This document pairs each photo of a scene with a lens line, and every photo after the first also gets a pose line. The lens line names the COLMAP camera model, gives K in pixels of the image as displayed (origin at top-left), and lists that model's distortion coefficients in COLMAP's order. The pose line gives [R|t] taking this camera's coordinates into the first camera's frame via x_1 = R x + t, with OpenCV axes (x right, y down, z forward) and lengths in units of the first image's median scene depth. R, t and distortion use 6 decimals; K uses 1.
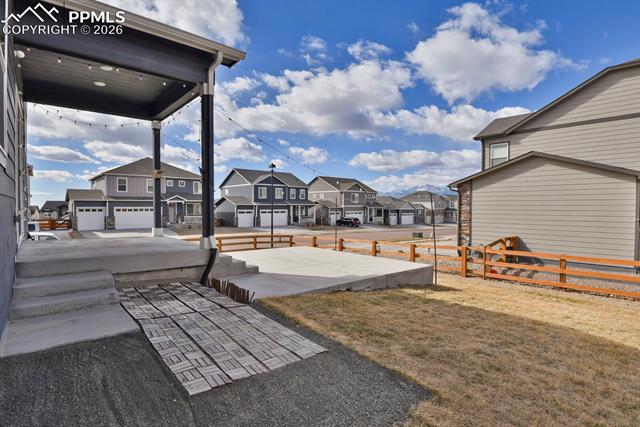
lens RADIAL K [[329.9, 0, 322.8], [0, 329.9, 214.0], [0, 0, 1]] dist [-0.016402, -0.003274]
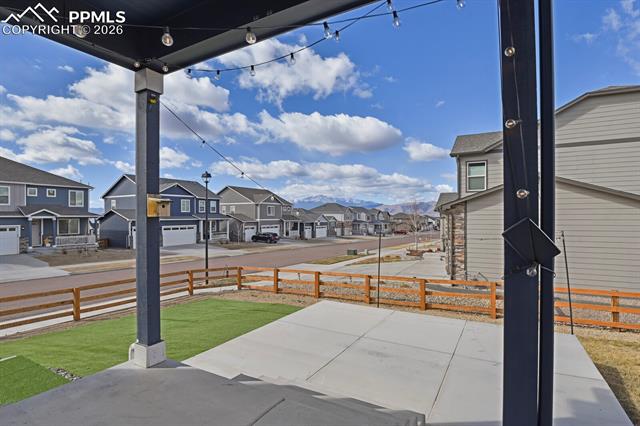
lens RADIAL K [[329.9, 0, 319.6], [0, 329.9, 215.9], [0, 0, 1]] dist [-0.016402, -0.003274]
pose [[0.947665, -0.002906, 0.319254, -0.076300], [0.009646, 0.999763, -0.019532, -0.017313], [-0.319122, 0.021589, 0.947468, 0.097754]]
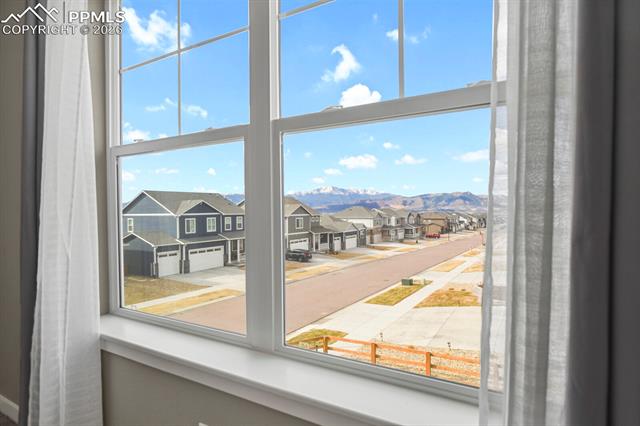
lens RADIAL K [[367.4, 0, 315.5], [0, 367.4, 212.1], [0, 0, 1]] dist [-0.005067, -0.000447]
pose [[0.953689, -0.017220, 0.300302, -0.156402], [0.017095, 0.999849, 0.003047, -0.089268], [-0.300309, 0.002228, 0.953839, 0.133024]]
